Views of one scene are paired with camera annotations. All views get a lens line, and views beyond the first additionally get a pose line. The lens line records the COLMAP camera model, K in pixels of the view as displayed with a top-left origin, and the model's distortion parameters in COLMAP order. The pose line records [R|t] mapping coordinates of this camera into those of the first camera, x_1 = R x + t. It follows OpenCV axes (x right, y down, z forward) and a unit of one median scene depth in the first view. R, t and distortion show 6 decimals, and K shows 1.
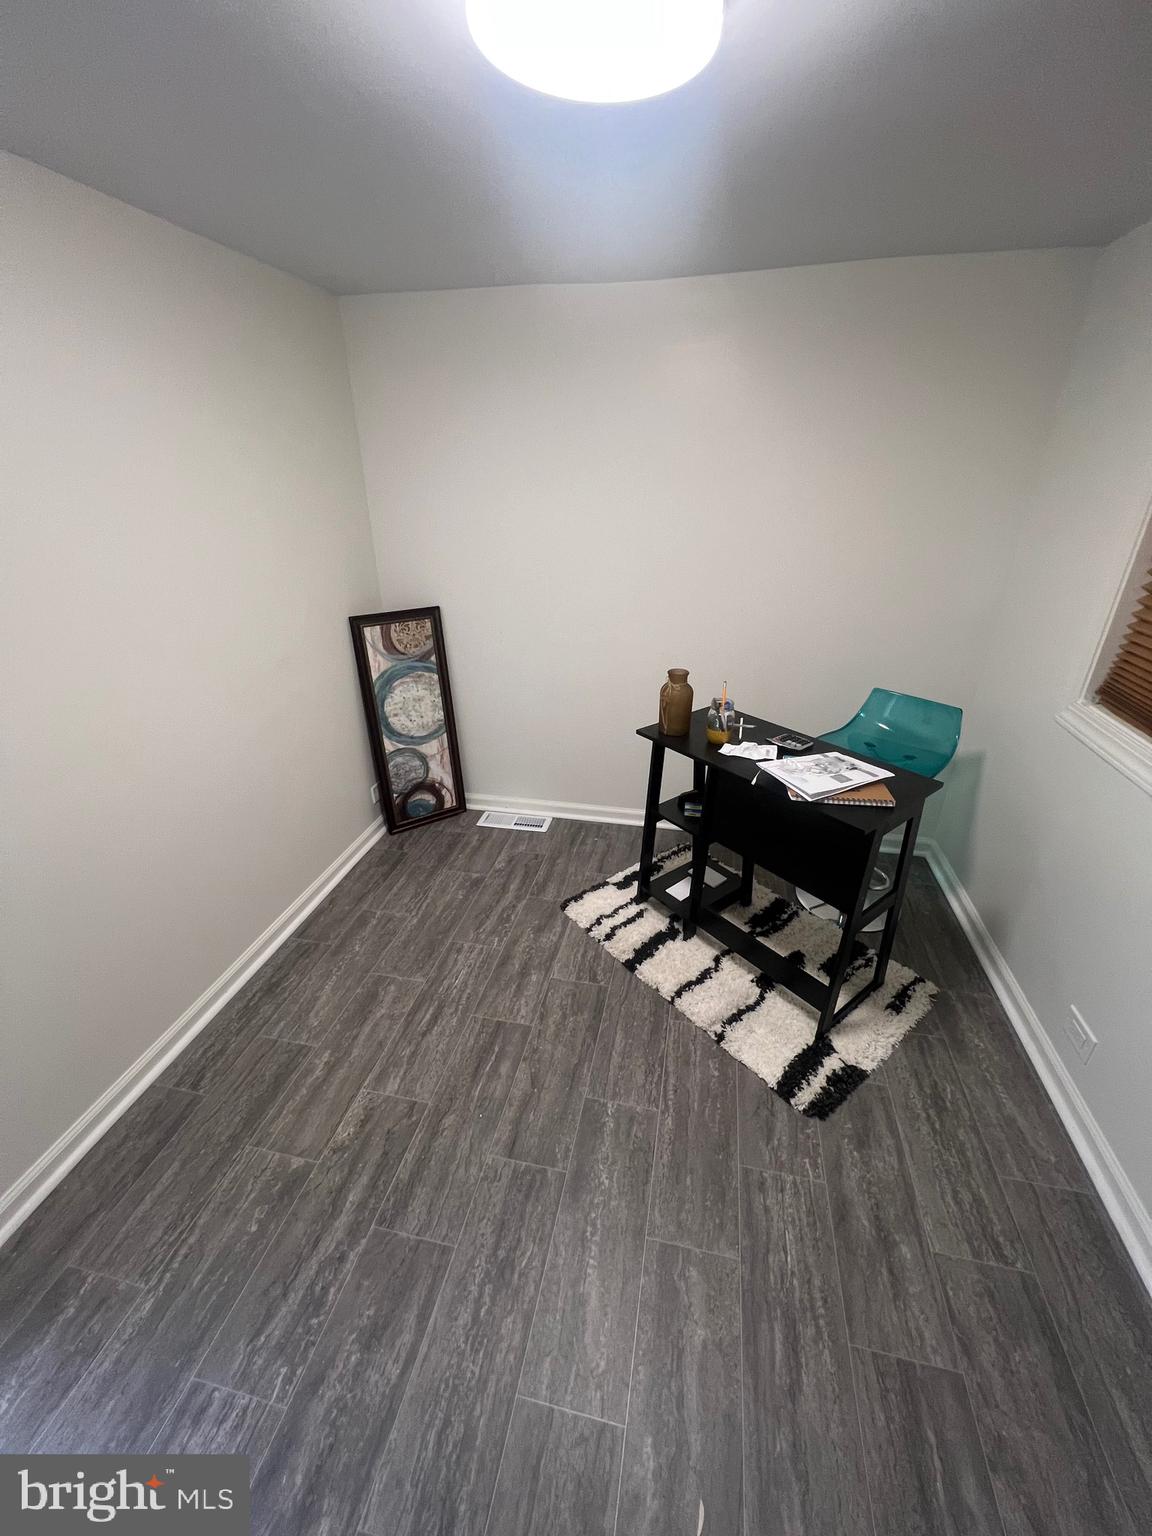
lens RADIAL K [[611.1, 0, 584.5], [0, 611.1, 763.7], [0, 0, 1]] dist [-0.001269, 0.001086]
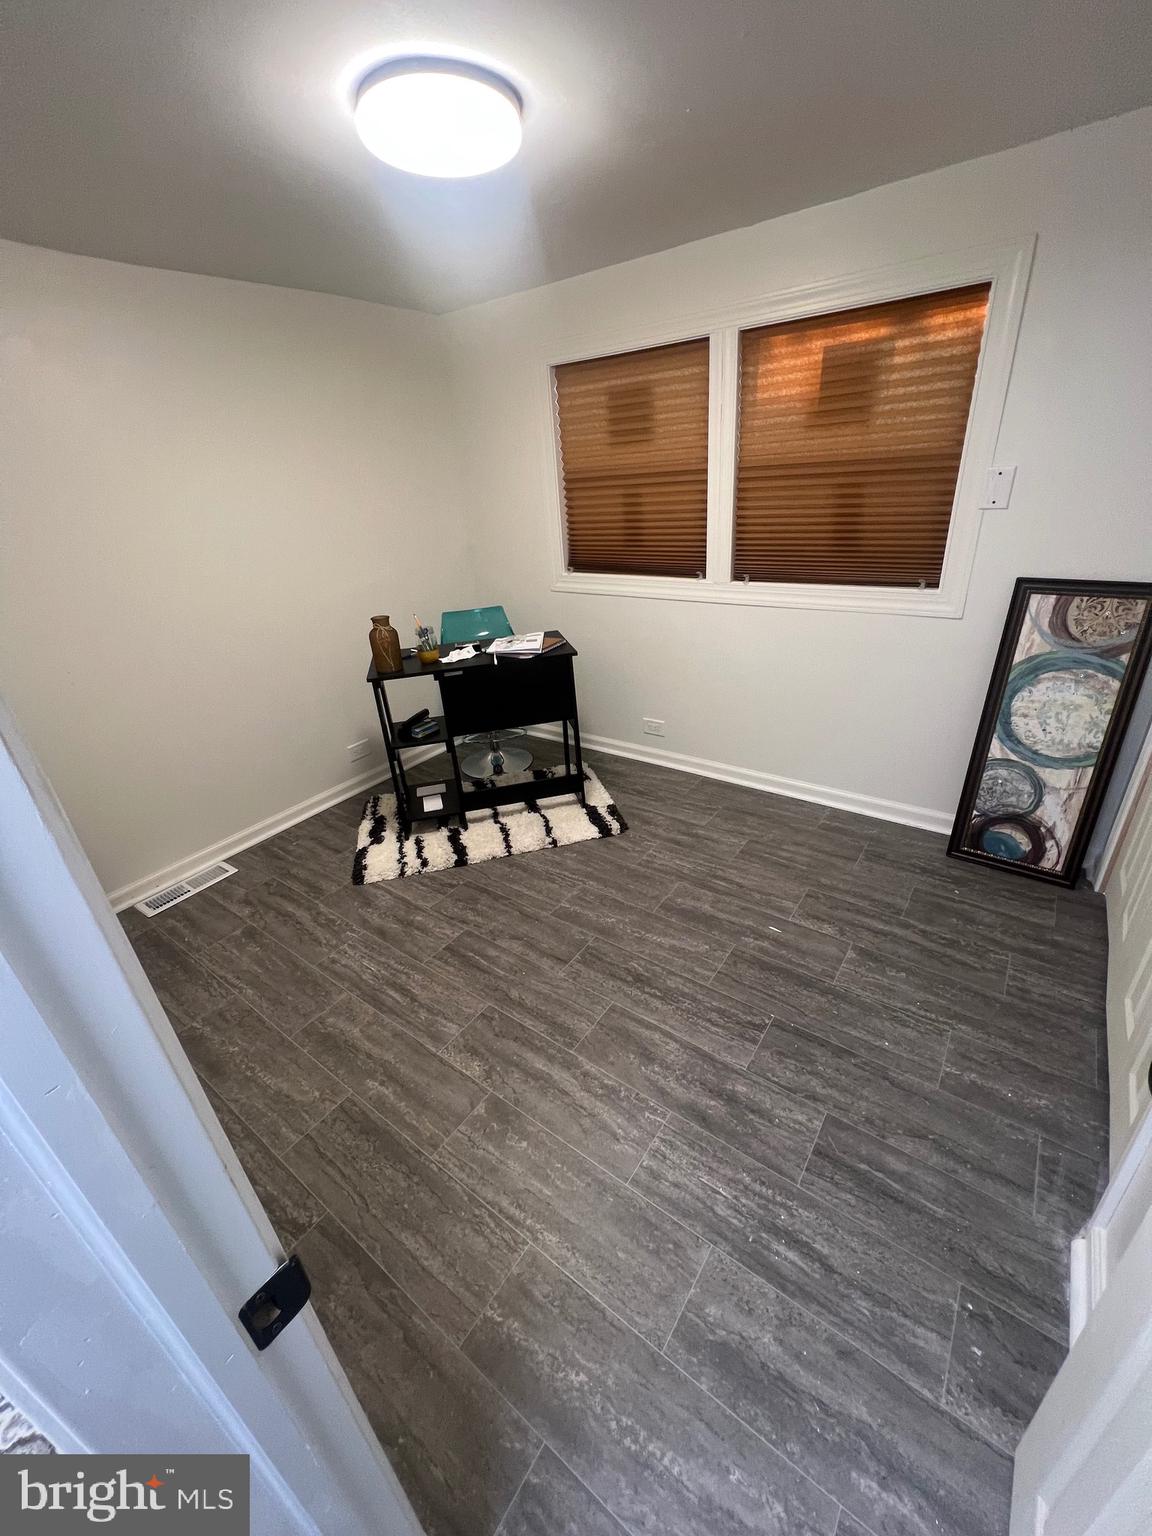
lens RADIAL K [[611.1, 0, 581.2], [0, 611.1, 760.7], [0, 0, 1]] dist [-0.001269, 0.001086]
pose [[0.410988, -0.411047, 0.813713, -0.998385], [0.448030, 0.868423, 0.212394, 0.017420], [-0.793951, 0.277276, 0.541073, 0.169269]]
